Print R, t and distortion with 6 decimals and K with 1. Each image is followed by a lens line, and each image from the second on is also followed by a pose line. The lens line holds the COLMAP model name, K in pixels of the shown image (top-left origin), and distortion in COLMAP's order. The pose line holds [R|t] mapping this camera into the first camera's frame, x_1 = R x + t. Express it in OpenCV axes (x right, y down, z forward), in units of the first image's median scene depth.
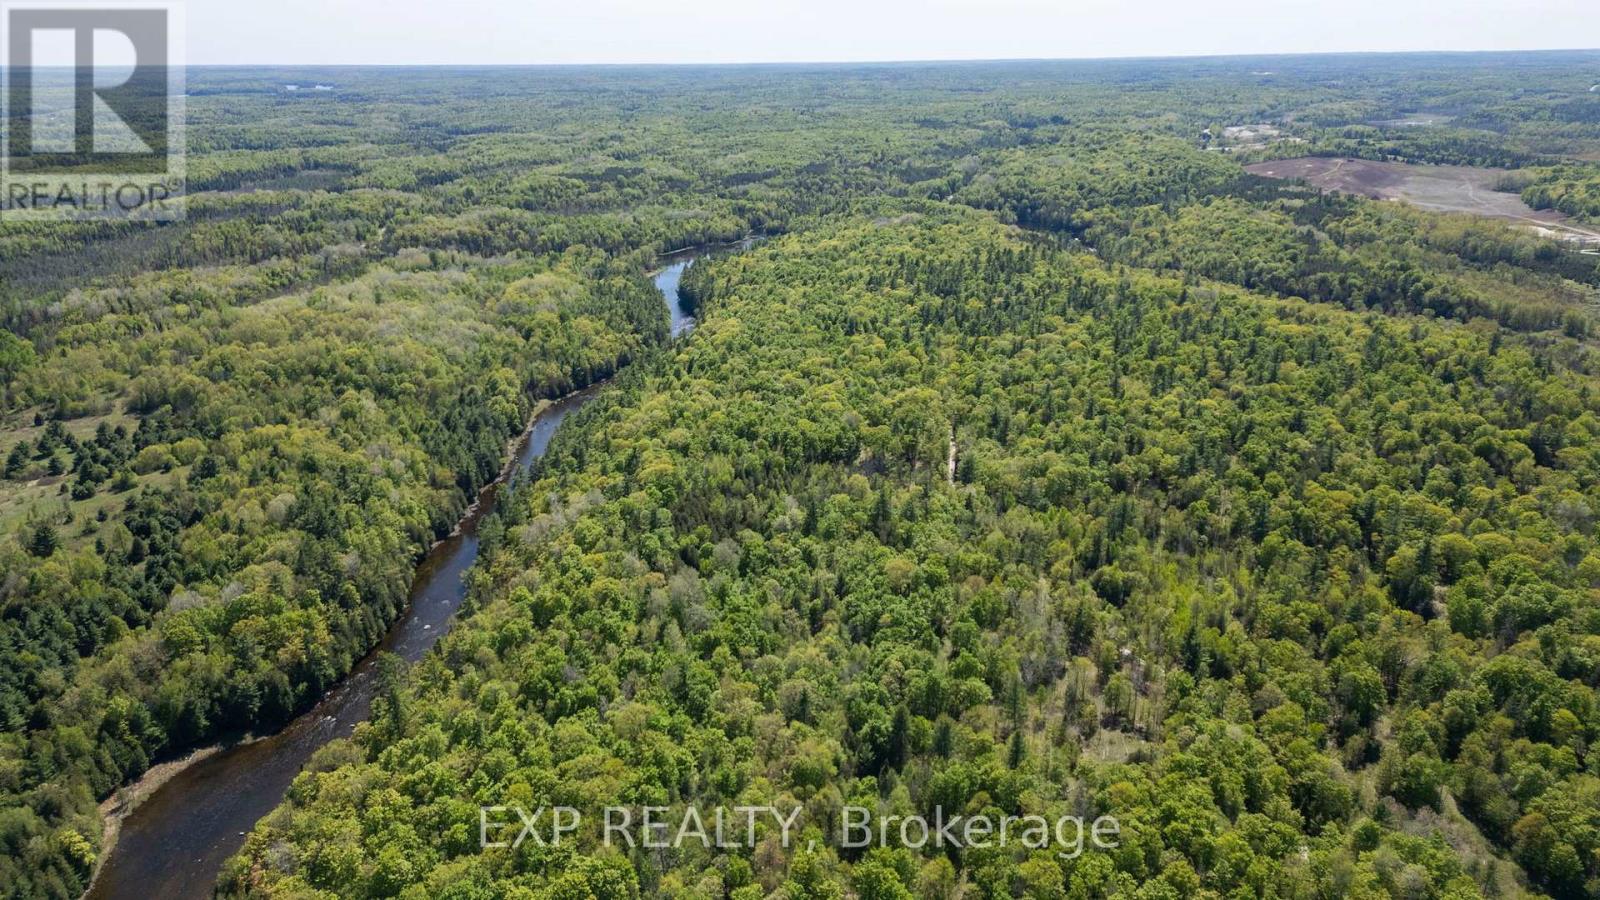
lens RADIAL K [[1110.0, 0, 802.9], [0, 1110.0, 447.2], [0, 0, 1]] dist [0.089288, -0.088255]
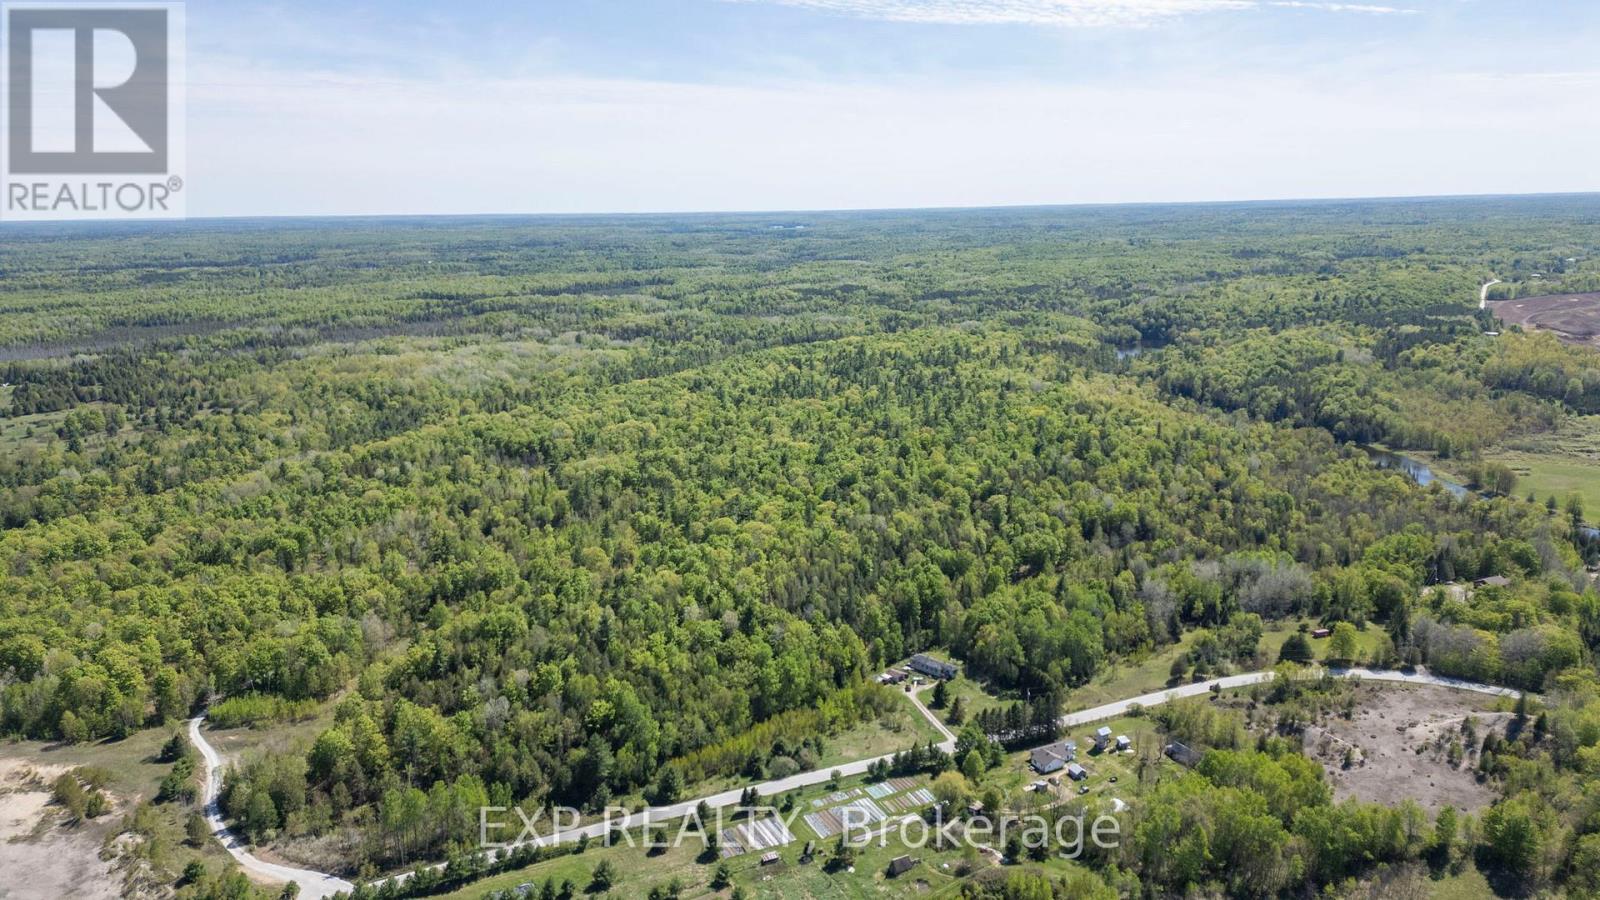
lens RADIAL K [[1110.0, 0, 801.2], [0, 1110.0, 444.7], [0, 0, 1]] dist [0.089288, -0.088255]
pose [[0.908788, 0.082814, -0.408958, 0.630133], [-0.130280, 0.987424, -0.089555, 0.051709], [0.396399, 0.134666, 0.908148, -0.087986]]
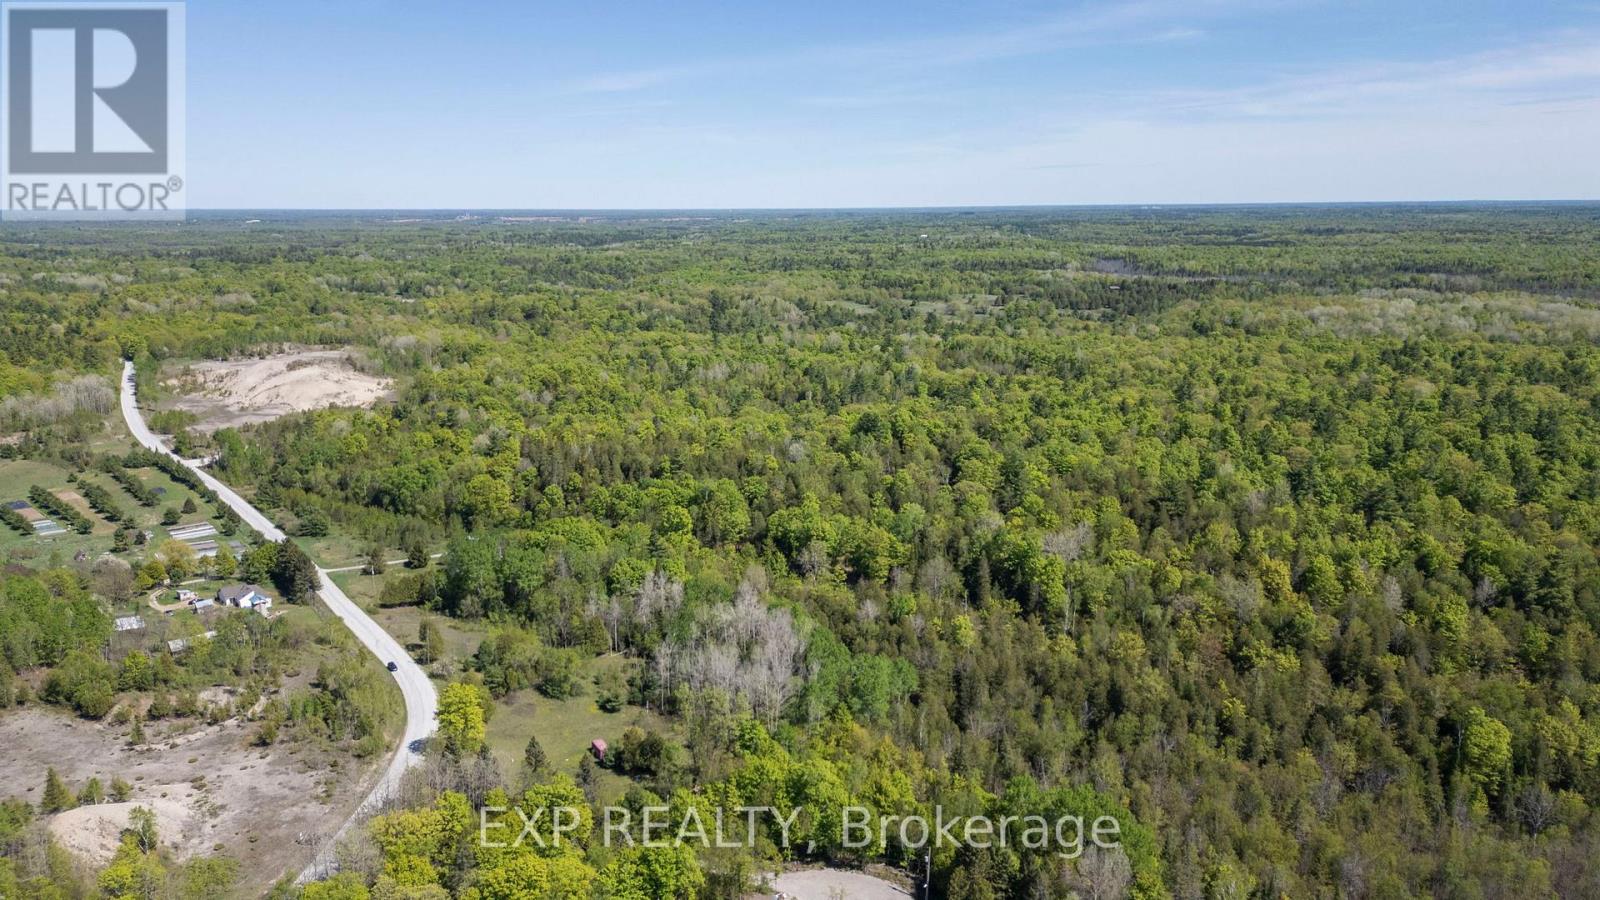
lens RADIAL K [[1110.0, 0, 800.8], [0, 1110.0, 447.5], [0, 0, 1]] dist [0.089288, -0.088255]
pose [[-0.188288, 0.221519, -0.956805, 0.919567], [-0.316835, 0.908442, 0.272672, -0.122028], [0.929604, 0.354490, -0.100864, 0.631141]]
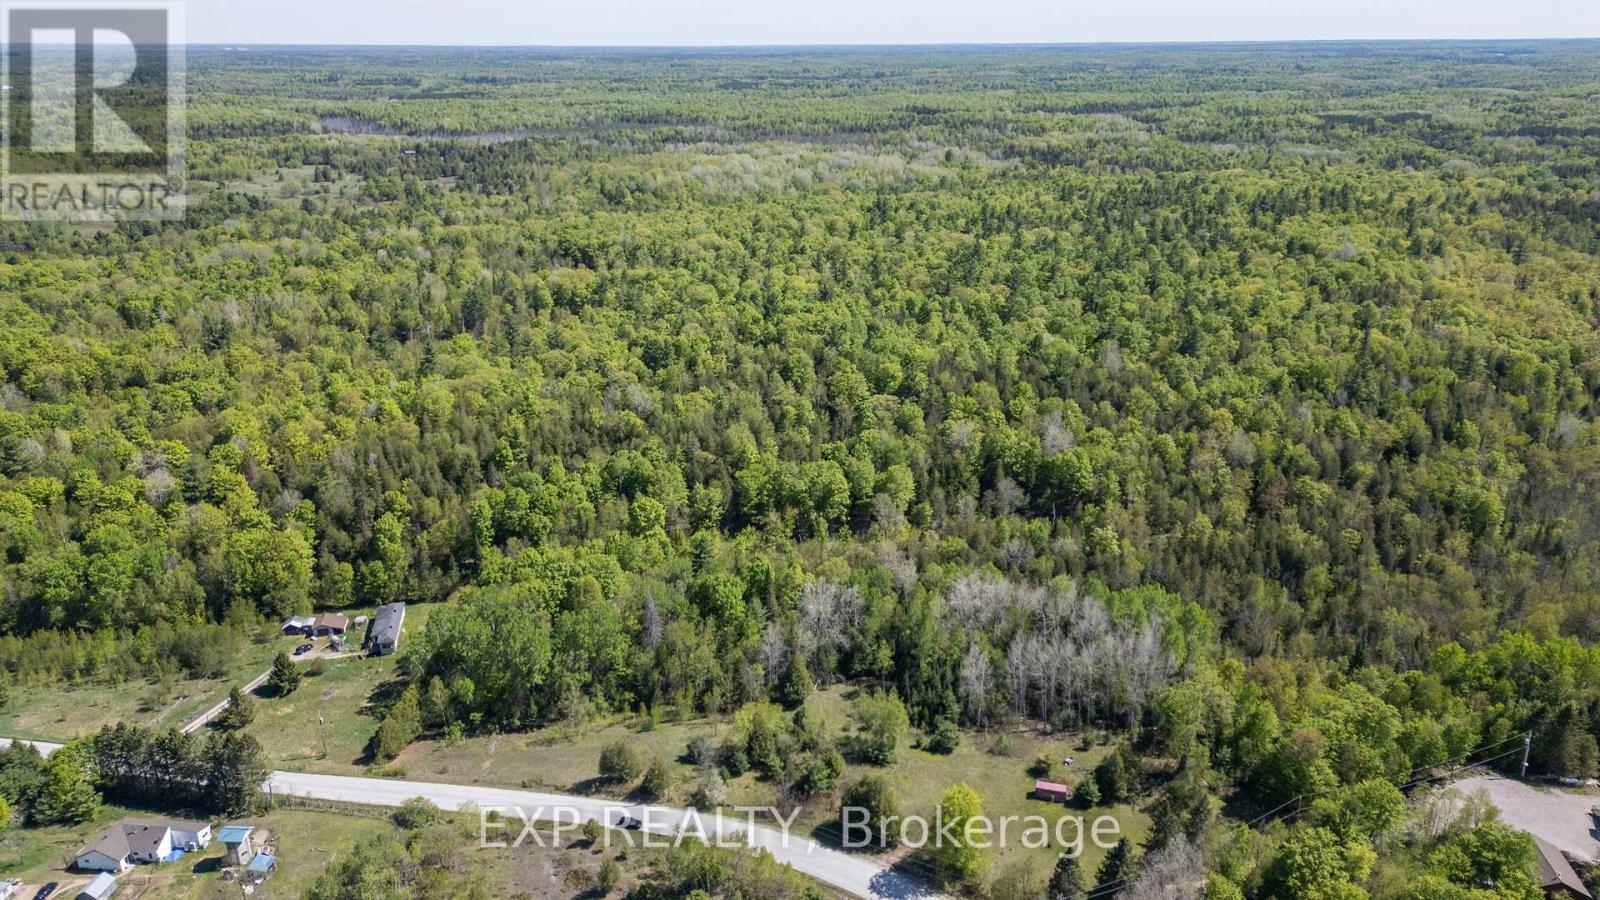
lens RADIAL K [[1110.0, 0, 800.8], [0, 1110.0, 446.7], [0, 0, 1]] dist [0.089288, -0.088255]
pose [[0.534086, 0.296366, -0.791782, 0.802994], [-0.281315, 0.945474, 0.164135, -0.045855], [0.797254, 0.135078, 0.588337, 0.356622]]
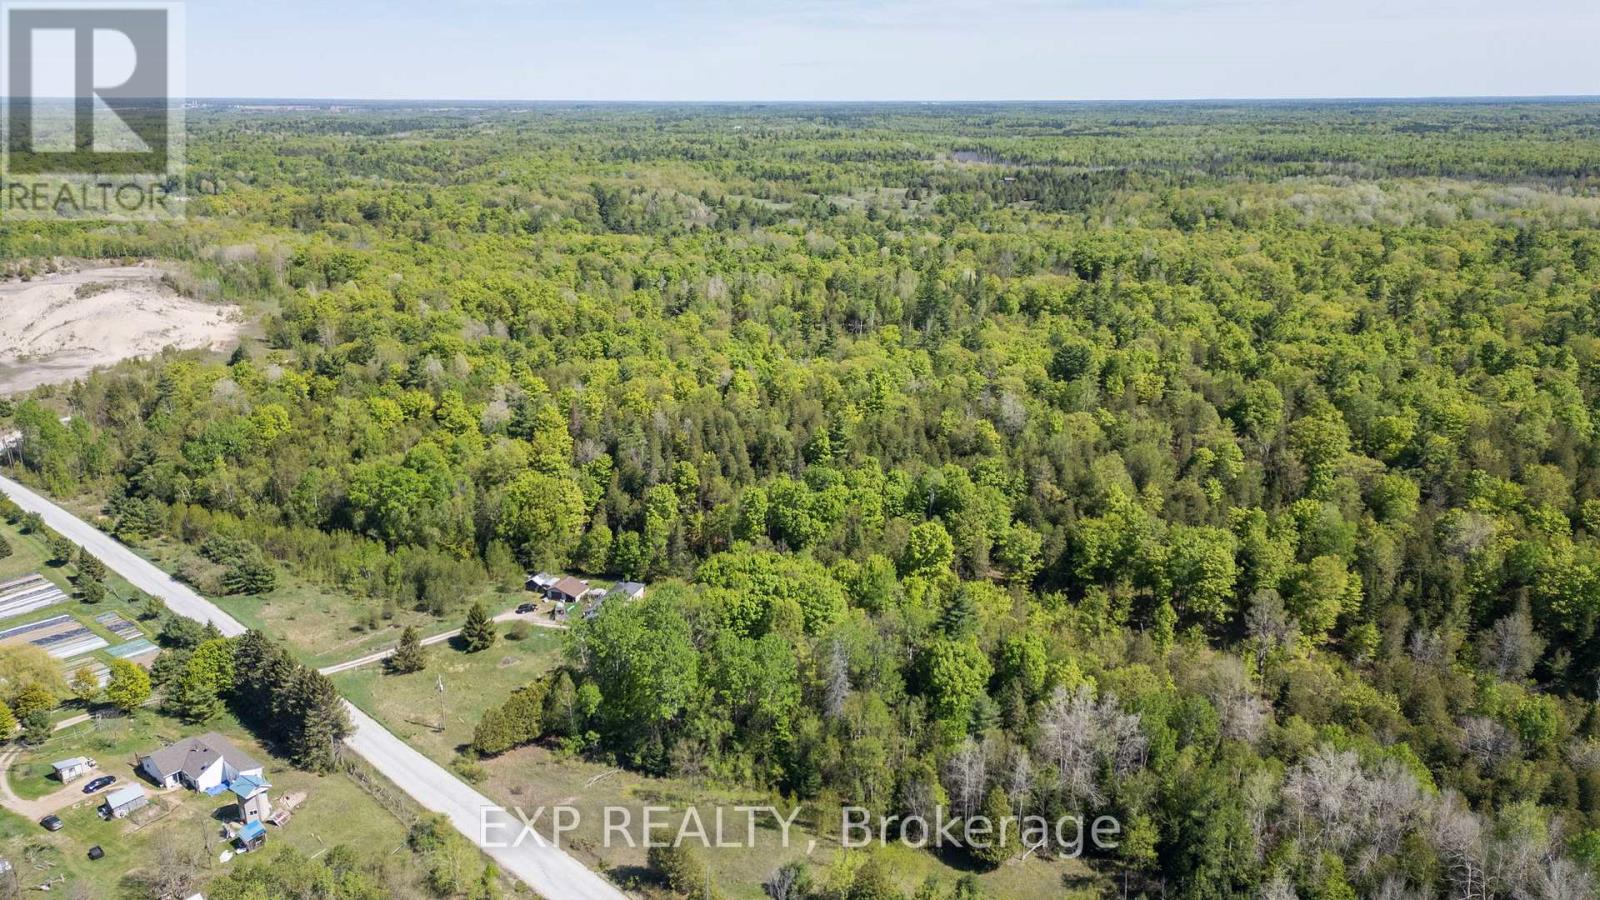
lens RADIAL K [[1110.0, 0, 801.2], [0, 1110.0, 445.9], [0, 0, 1]] dist [0.089288, -0.088255]
pose [[0.007741, 0.307791, -0.951423, 0.746395], [-0.330569, 0.898746, 0.288060, -0.041886], [0.943750, 0.312281, 0.108703, 0.471726]]
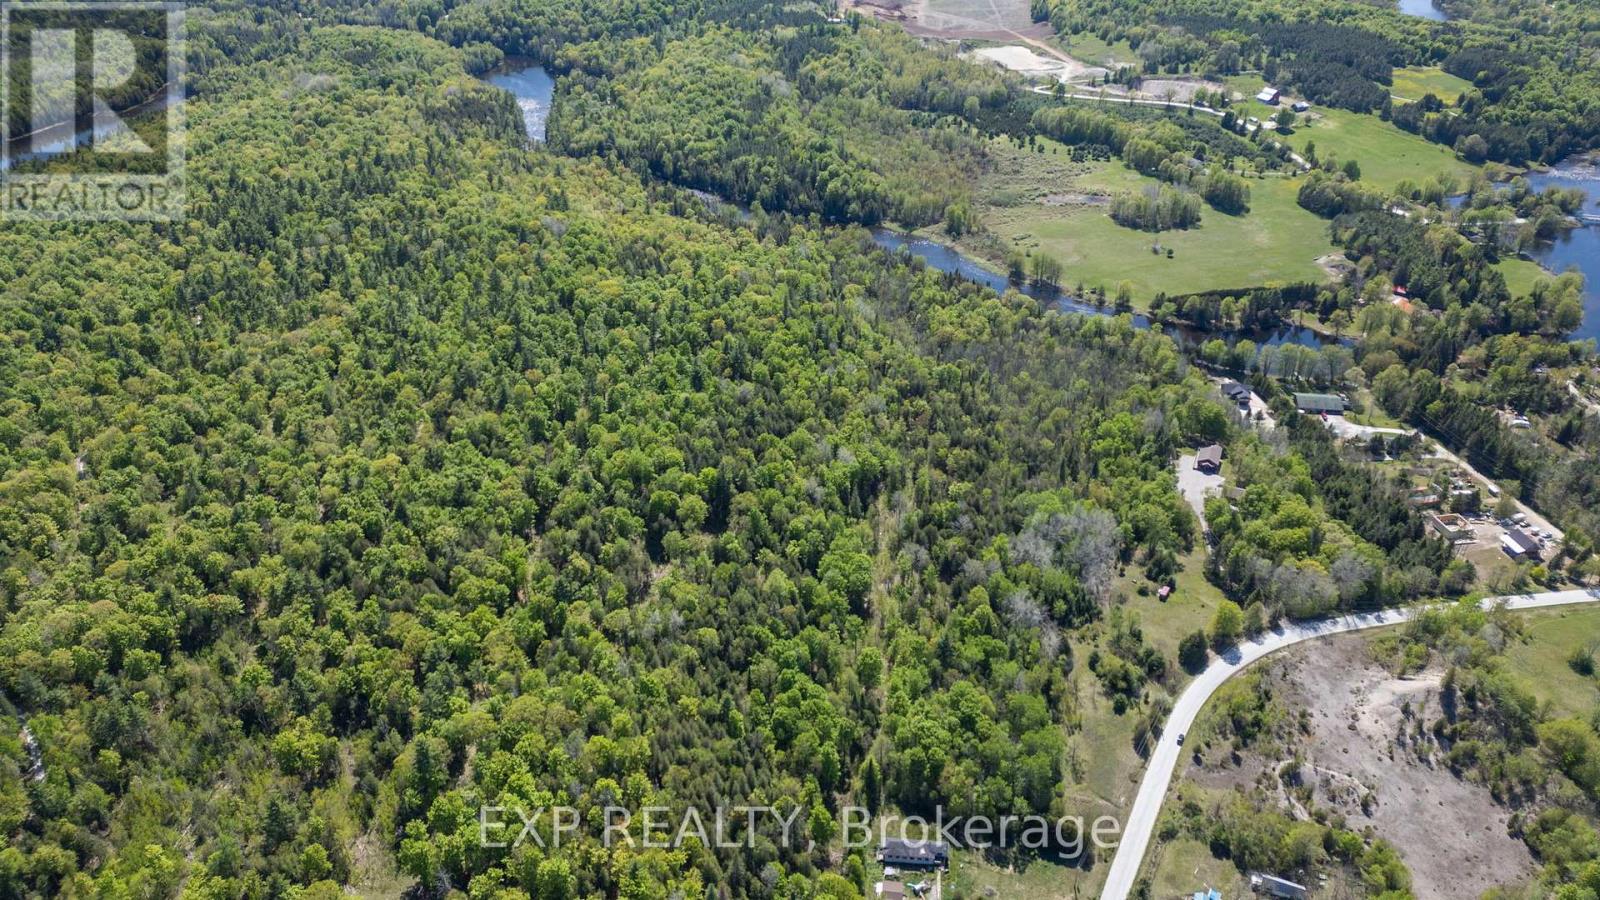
lens RADIAL K [[1110.0, 0, 800.5], [0, 1110.0, 449.6], [0, 0, 1]] dist [0.089288, -0.088255]
pose [[0.967906, -0.131233, 0.214327, 0.350183], [0.081973, 0.971047, 0.224384, -0.154896], [-0.237569, -0.199614, 0.950639, 0.088504]]
